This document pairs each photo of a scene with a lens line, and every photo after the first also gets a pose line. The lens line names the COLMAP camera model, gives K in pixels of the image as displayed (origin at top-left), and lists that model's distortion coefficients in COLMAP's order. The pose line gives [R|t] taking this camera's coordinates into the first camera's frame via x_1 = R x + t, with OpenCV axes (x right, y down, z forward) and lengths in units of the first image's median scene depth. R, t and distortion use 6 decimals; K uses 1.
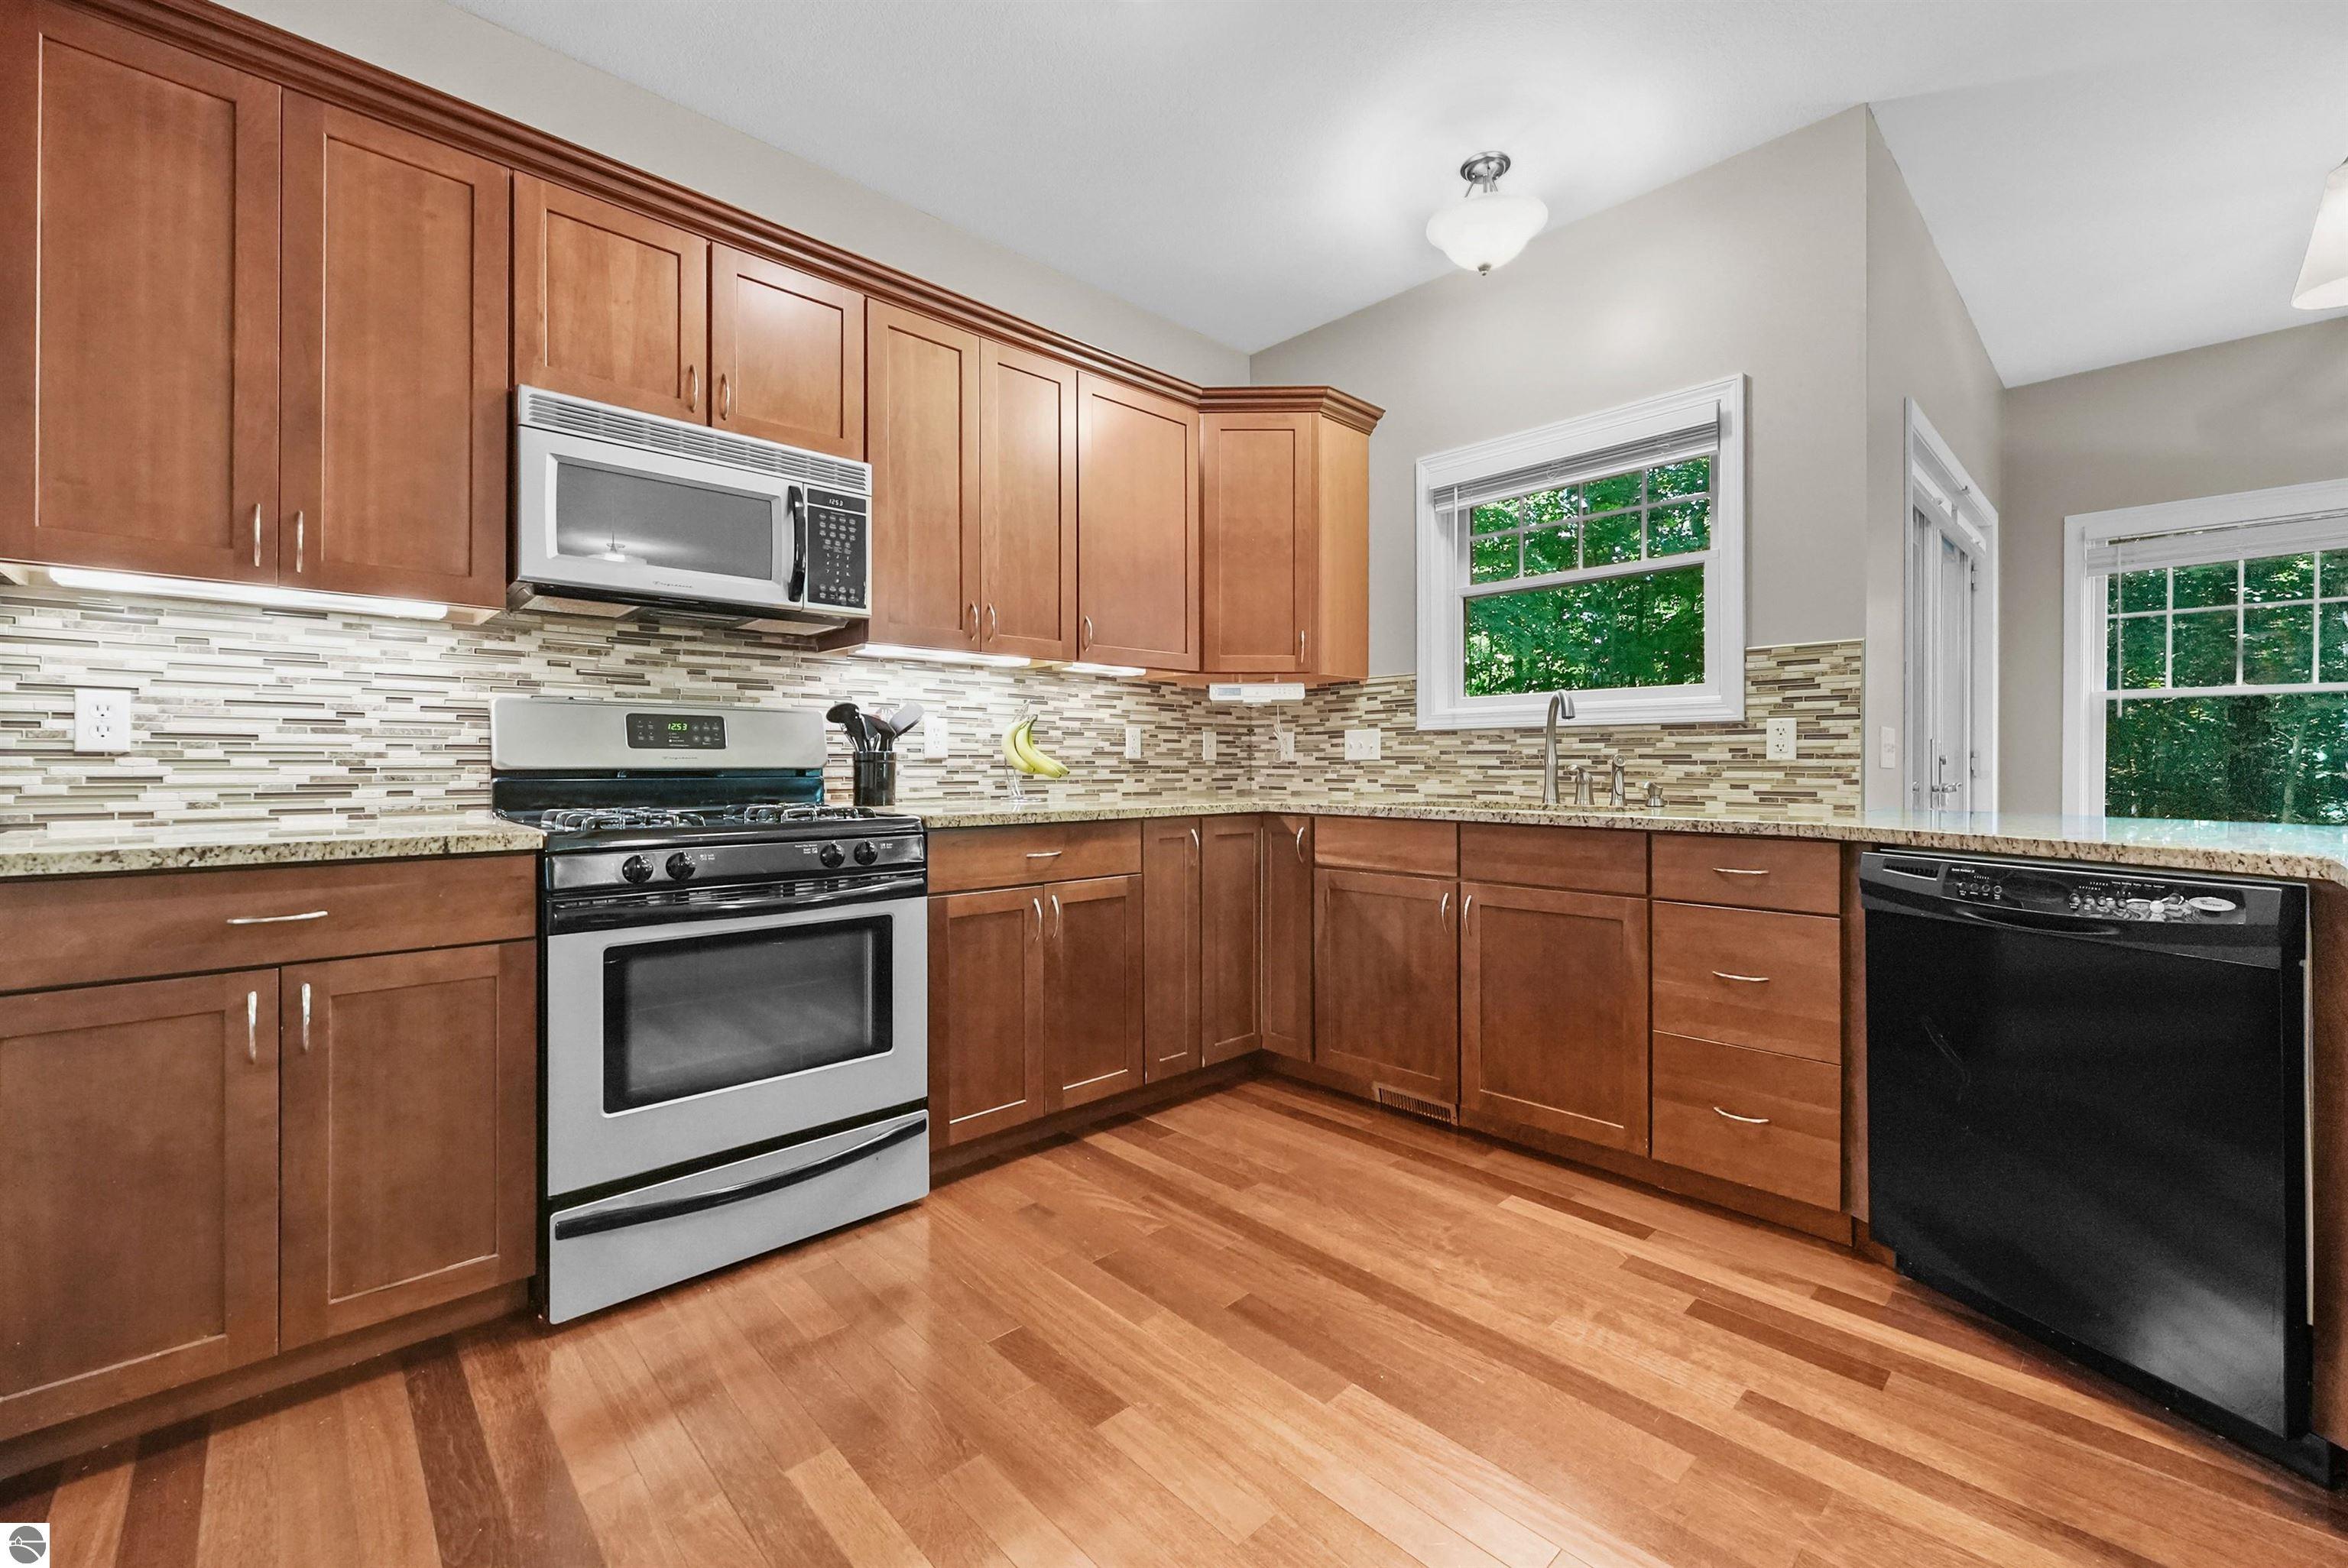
lens RADIAL K [[947.7, 0, 1175.3], [0, 947.7, 779.8], [0, 0, 1]] dist [-0.001047, 0.000018]
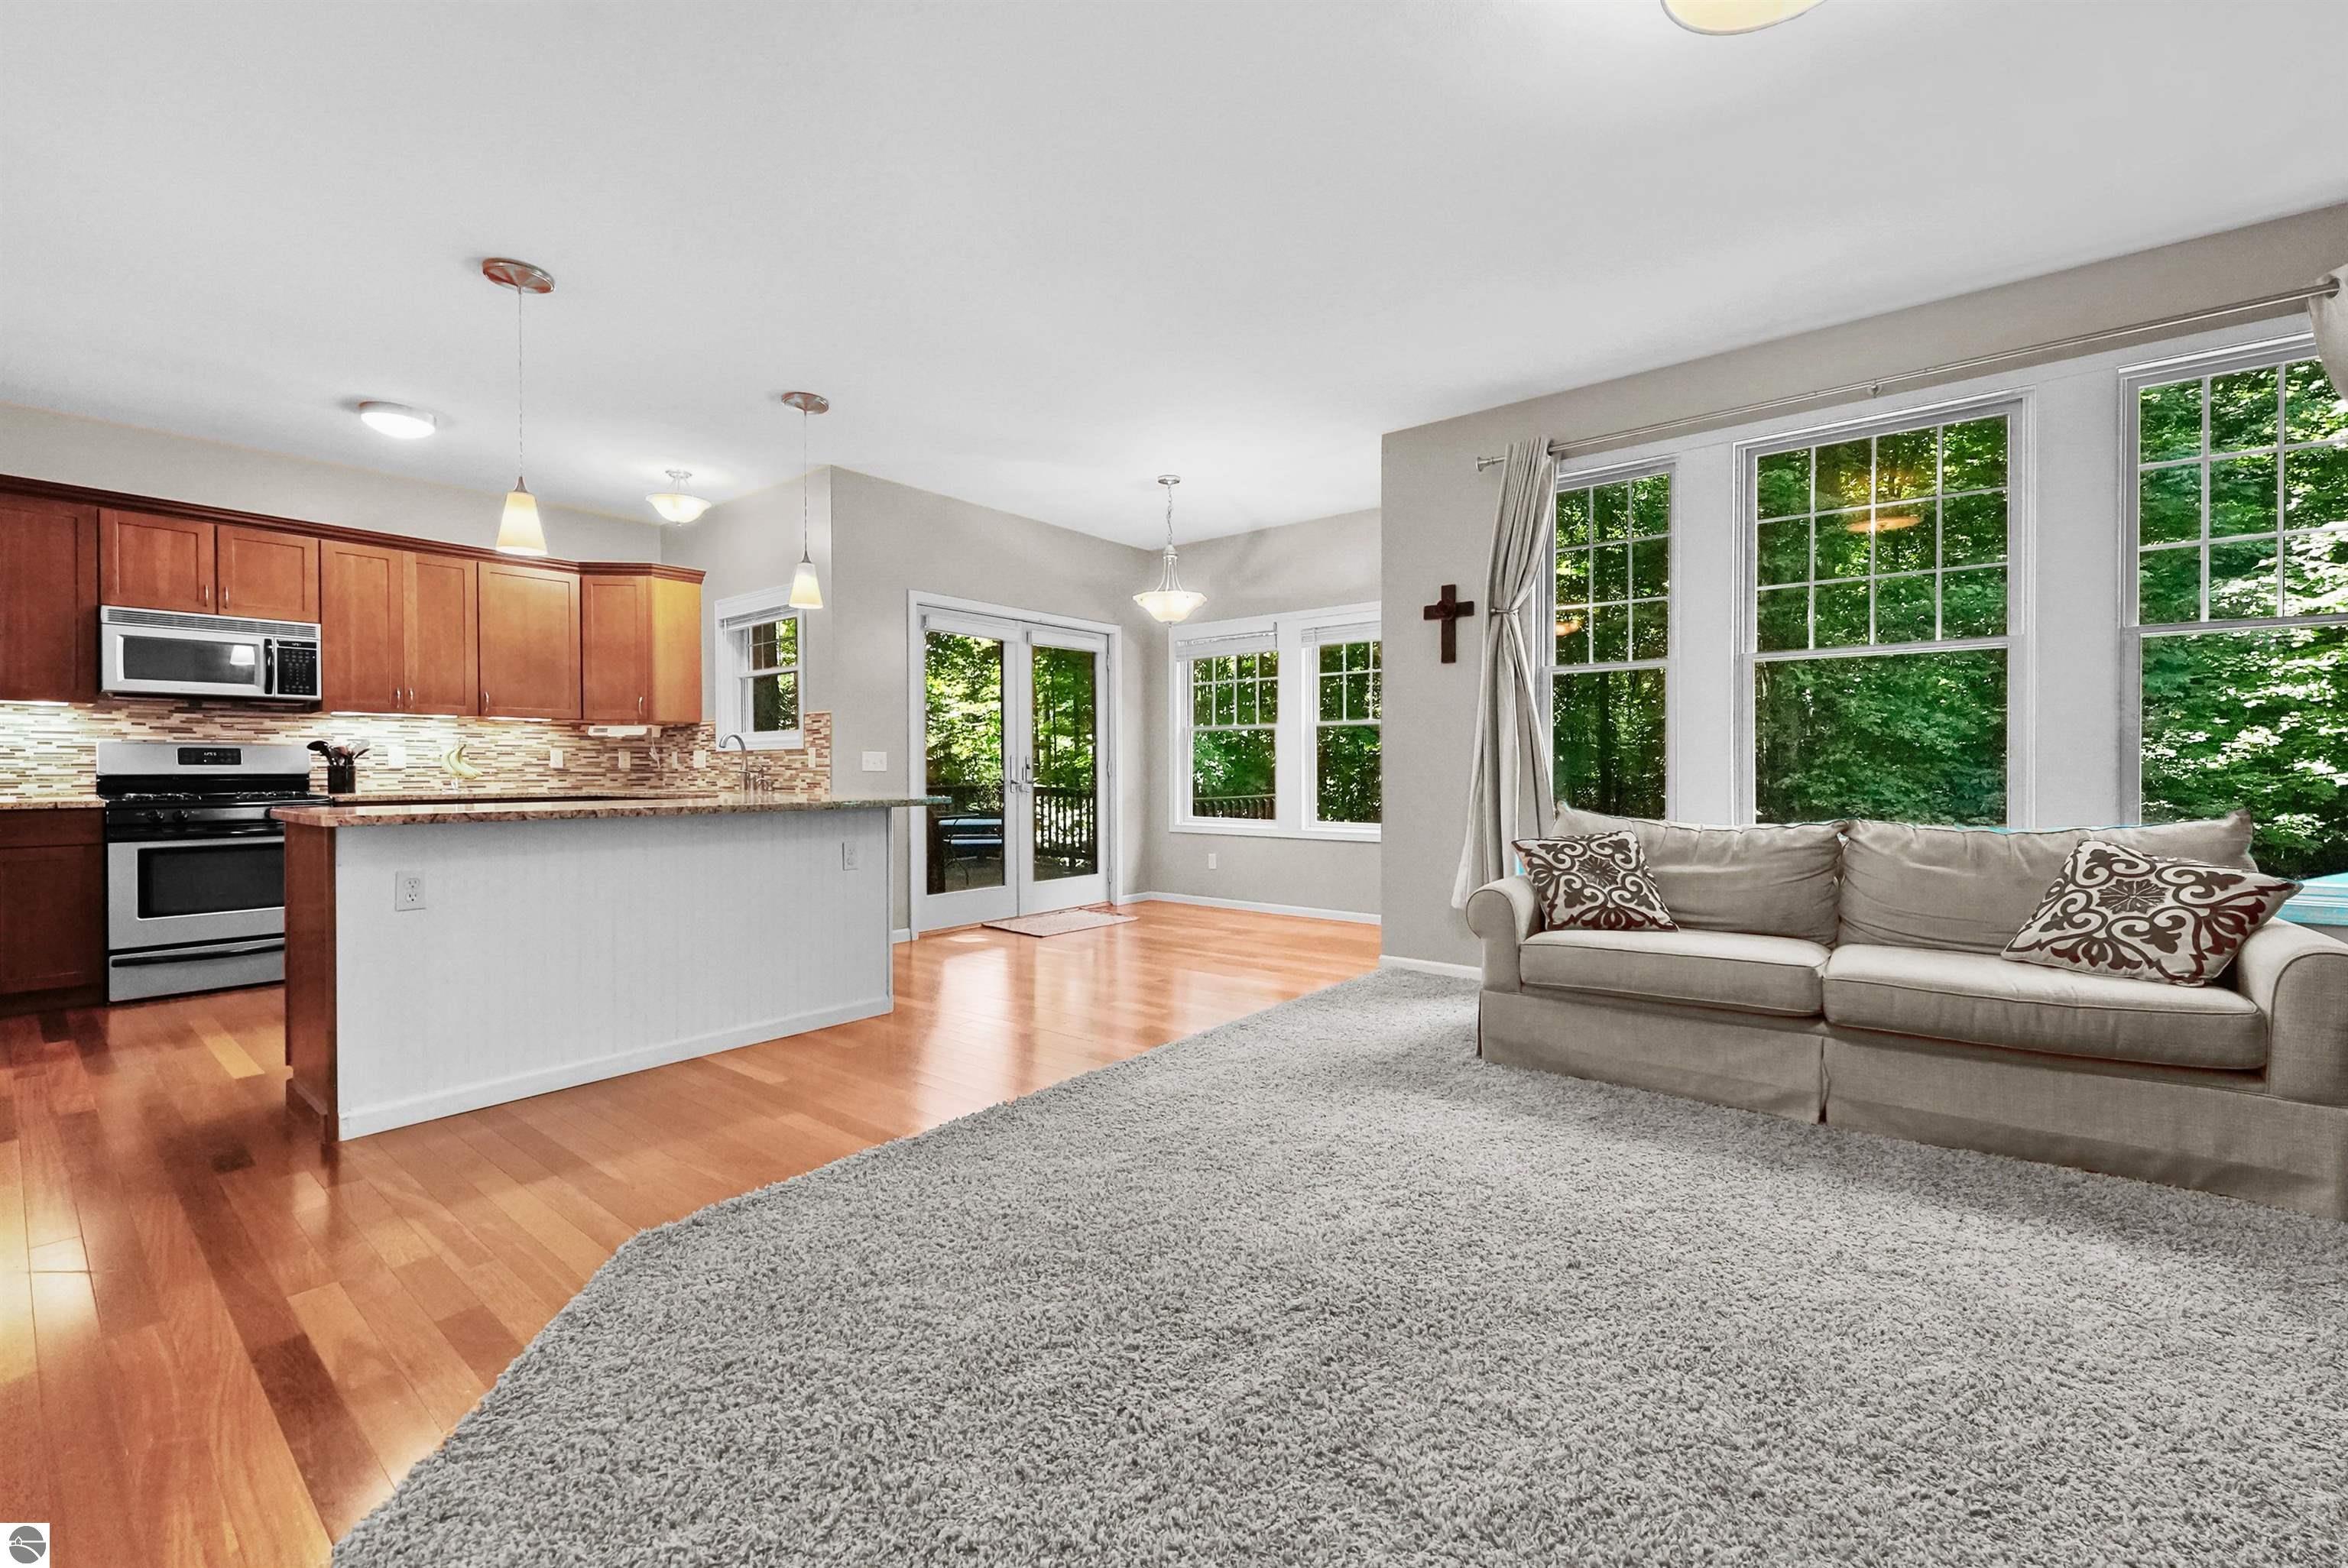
lens RADIAL K [[949.5, 0, 1174.0], [0, 949.5, 784.0], [0, 0, 1]] dist [0.001736, 0.000617]
pose [[0.990806, -0.007117, 0.135105, 1.227241], [0.007270, 0.999973, -0.000640, 0.024393], [-0.135097, 0.001616, 0.990831, -1.280259]]
